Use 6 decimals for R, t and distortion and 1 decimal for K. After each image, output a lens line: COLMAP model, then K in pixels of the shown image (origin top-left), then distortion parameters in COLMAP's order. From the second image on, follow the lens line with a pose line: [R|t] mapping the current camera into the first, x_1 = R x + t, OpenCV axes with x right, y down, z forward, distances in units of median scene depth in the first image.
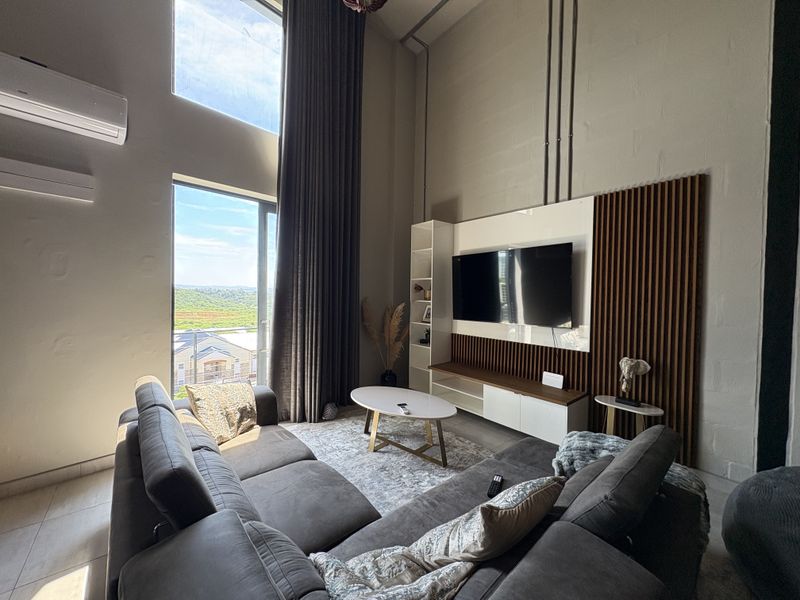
lens RADIAL K [[318.1, 0, 400.0], [0, 318.1, 300.0], [0, 0, 1]] dist [-0.001474, 0.000023]
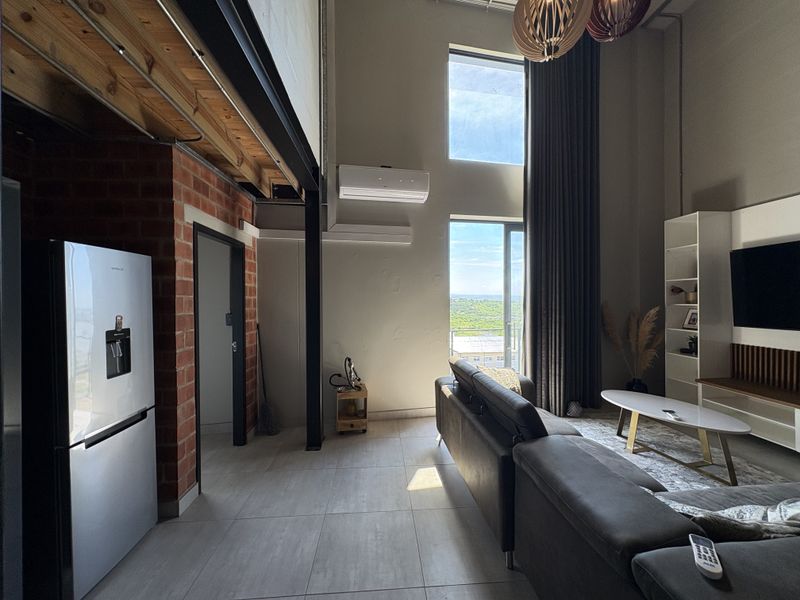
lens RADIAL K [[318.1, 0, 400.0], [0, 318.1, 300.0], [0, 0, 1]] dist [-0.001474, 0.000023]
pose [[0.815735, -0.019999, -0.578079, -0.084532], [0.008625, 0.999712, -0.022414, 0.004430], [0.578361, 0.013298, 0.815673, -0.238265]]
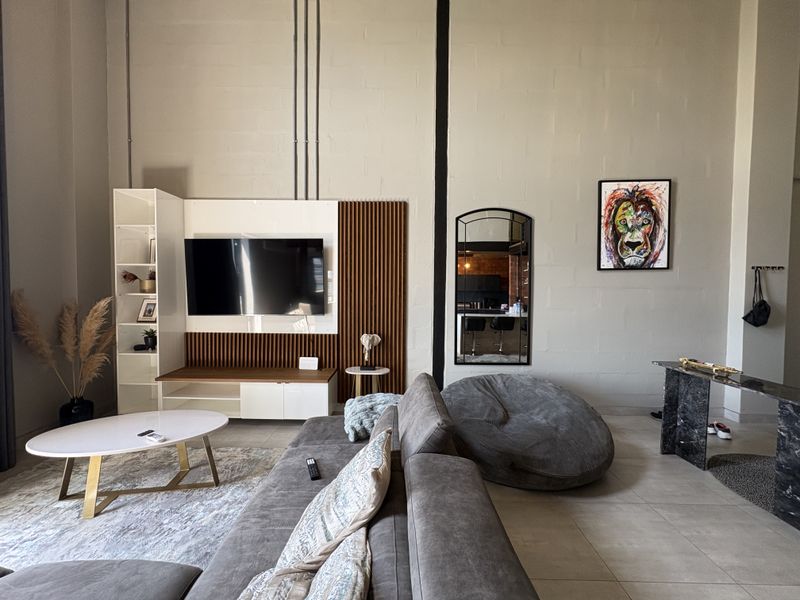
lens RADIAL K [[318.1, 0, 400.0], [0, 318.1, 300.0], [0, 0, 1]] dist [-0.001474, 0.000023]
pose [[0.640177, -0.035824, 0.767392, -0.152798], [0.016953, 0.999328, 0.032509, 0.004213], [-0.768041, -0.007802, 0.640354, 0.064163]]
